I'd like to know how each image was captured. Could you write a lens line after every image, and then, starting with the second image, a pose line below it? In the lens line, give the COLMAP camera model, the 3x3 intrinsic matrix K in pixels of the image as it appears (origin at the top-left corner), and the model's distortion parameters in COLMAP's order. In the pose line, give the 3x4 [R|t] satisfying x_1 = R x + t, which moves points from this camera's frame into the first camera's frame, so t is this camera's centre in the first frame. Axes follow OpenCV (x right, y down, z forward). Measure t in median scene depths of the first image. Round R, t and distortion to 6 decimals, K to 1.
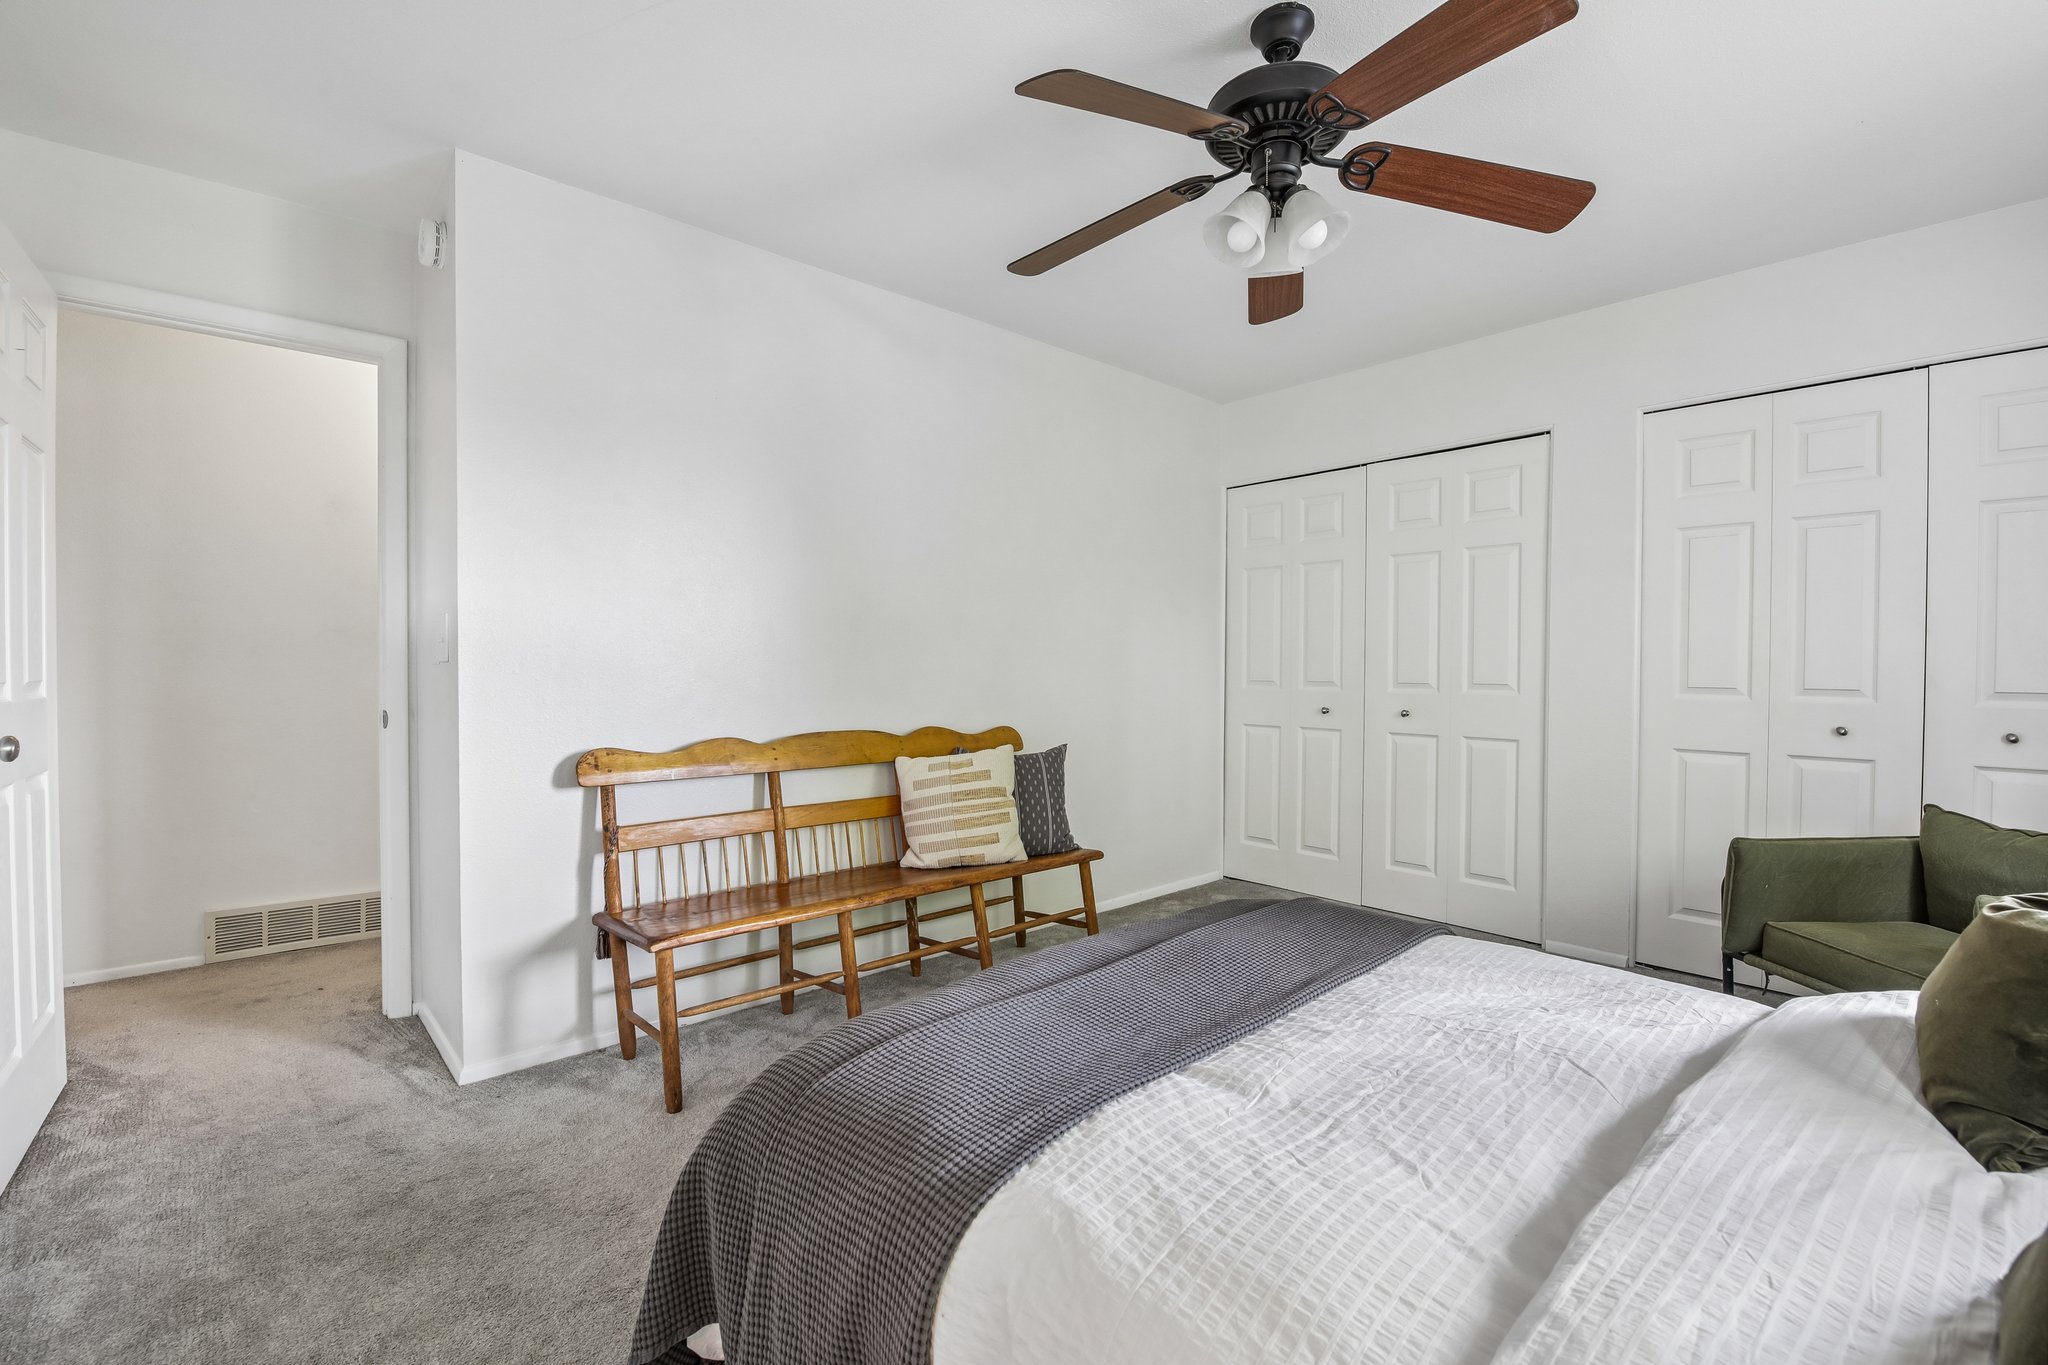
lens RADIAL K [[894.3, 0, 1020.5], [0, 894.3, 678.7], [0, 0, 1]] dist [-0.008698, -0.007018]
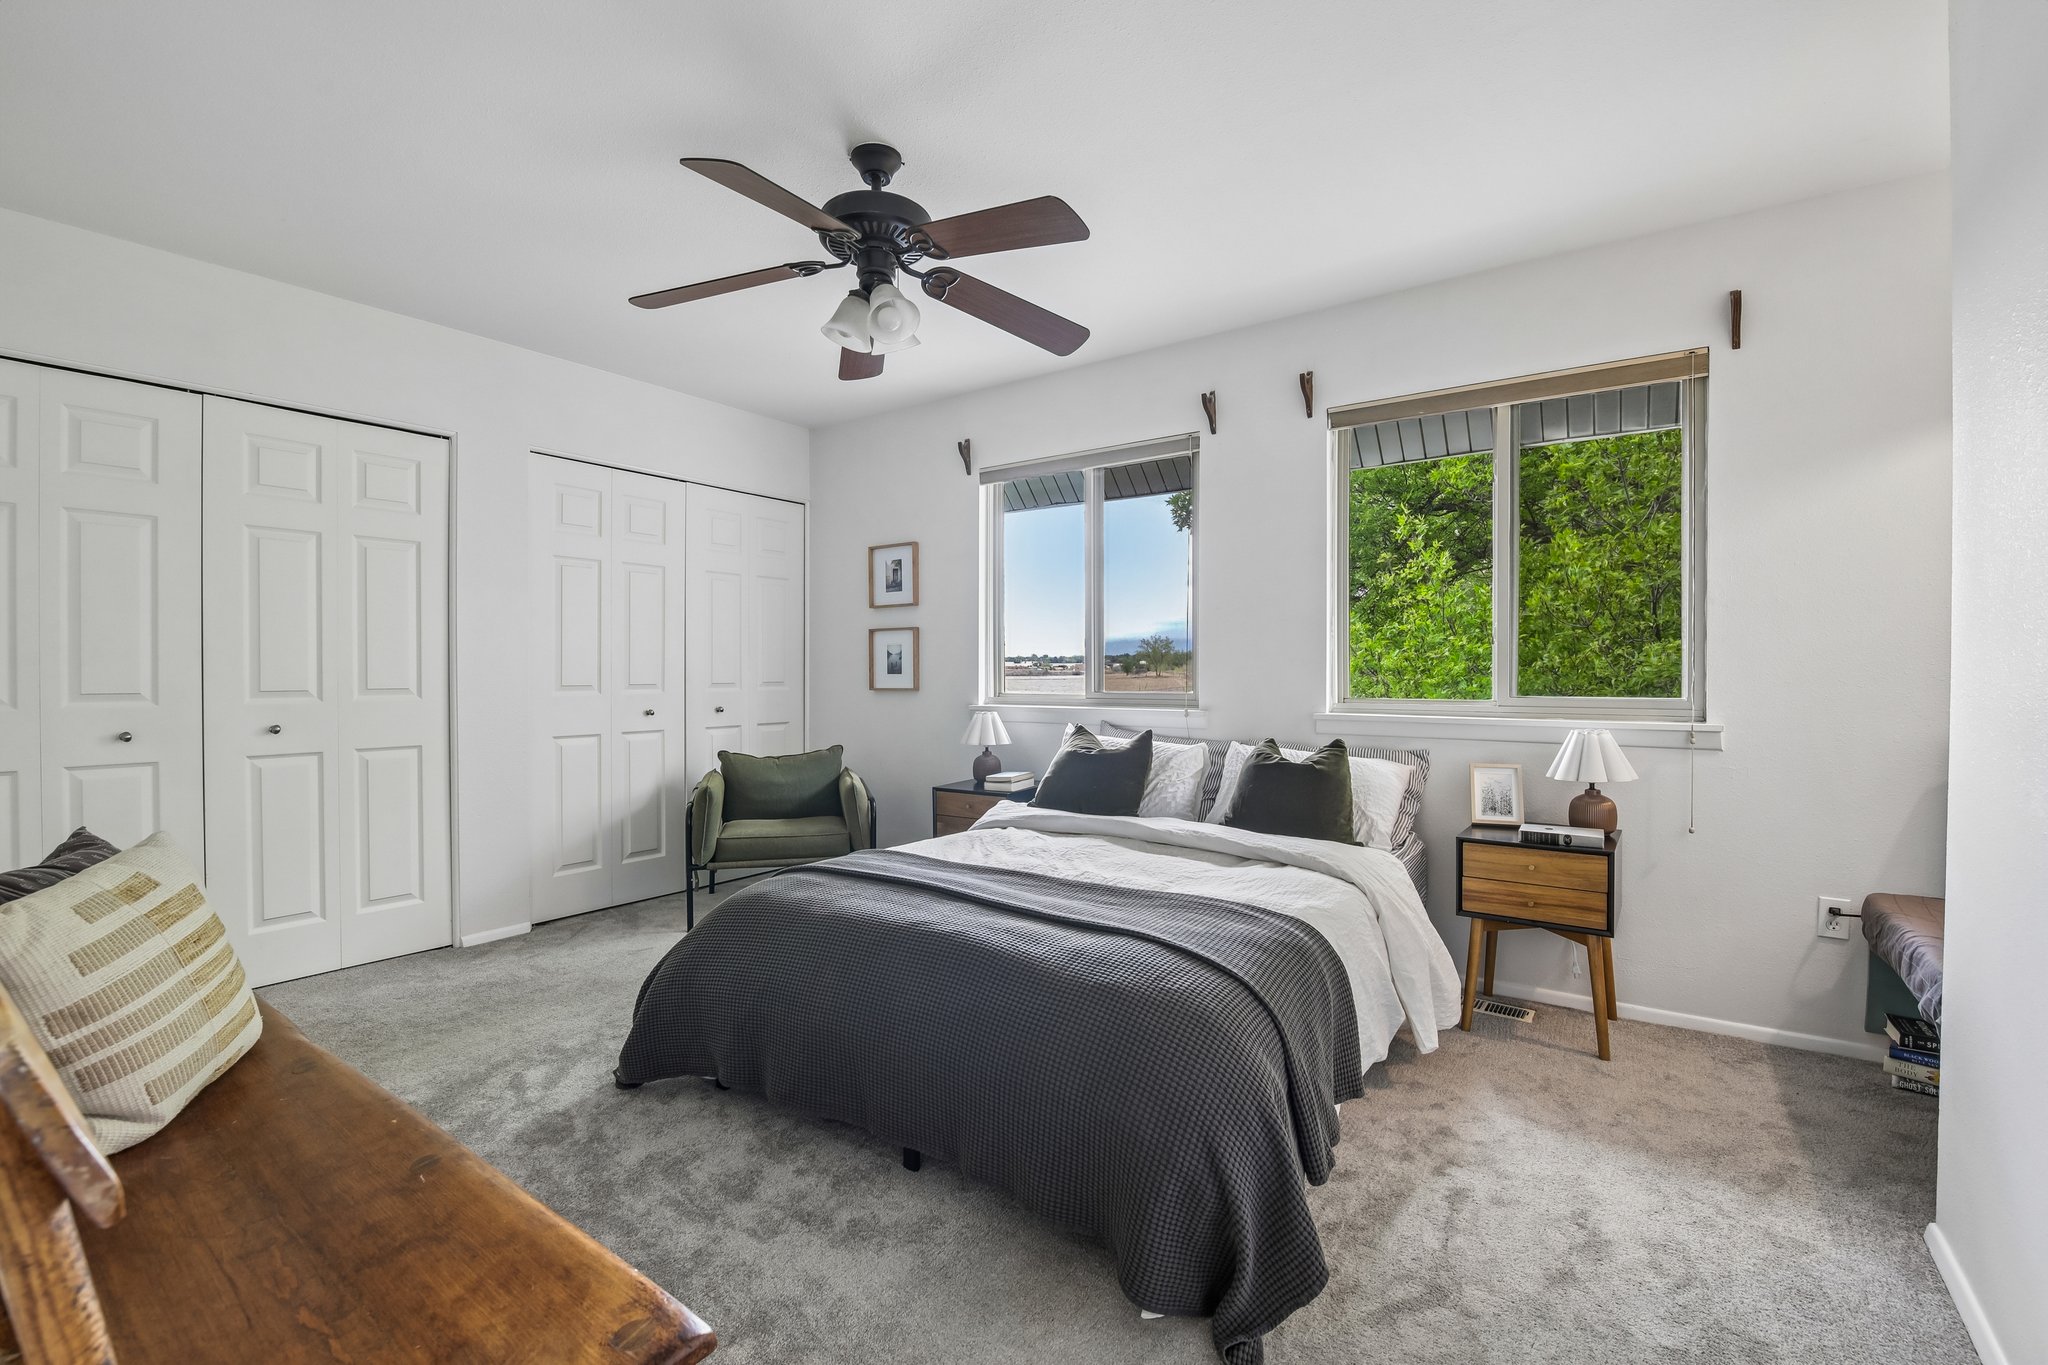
lens RADIAL K [[894.3, 0, 1020.5], [0, 894.3, 678.7], [0, 0, 1]] dist [-0.008698, -0.007018]
pose [[-0.217745, -0.012668, 0.975924, -0.534476], [0.017171, 0.999711, 0.016807, -0.008918], [-0.975855, 0.020418, -0.217464, 0.590032]]
